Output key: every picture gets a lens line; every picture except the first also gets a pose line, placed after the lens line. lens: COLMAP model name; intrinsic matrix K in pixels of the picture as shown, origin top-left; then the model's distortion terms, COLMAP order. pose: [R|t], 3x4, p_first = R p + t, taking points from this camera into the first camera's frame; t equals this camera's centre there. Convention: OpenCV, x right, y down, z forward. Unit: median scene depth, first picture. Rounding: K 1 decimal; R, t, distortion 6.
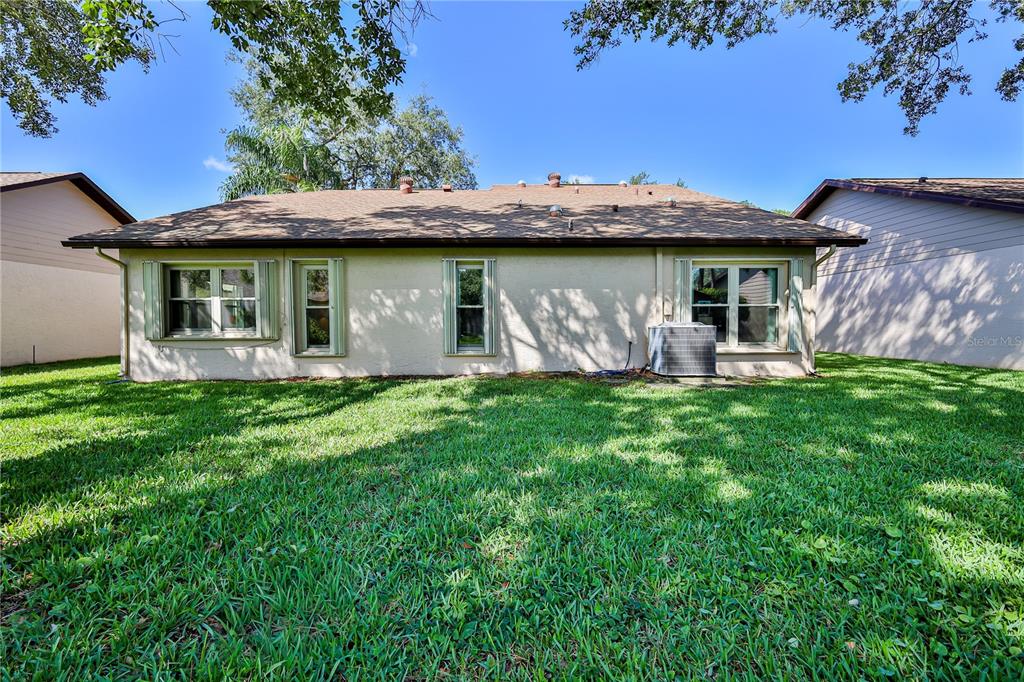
lens RADIAL K [[415.4, 0, 510.8], [0, 415.4, 336.1], [0, 0, 1]] dist [0.001792, 0.000133]
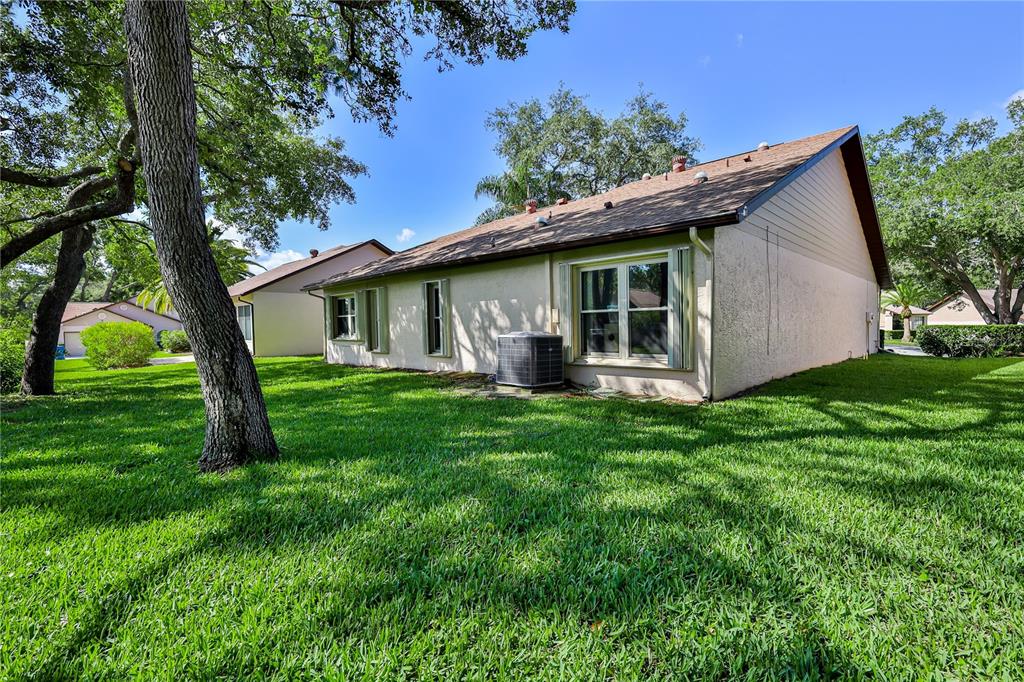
lens RADIAL K [[415.4, 0, 510.8], [0, 415.4, 336.1], [0, 0, 1]] dist [0.001792, 0.000133]
pose [[0.740572, 0.005884, -0.671951, 0.934892], [0.017457, 0.999456, 0.027992, -0.050799], [0.671750, -0.032460, 0.740066, 0.200983]]
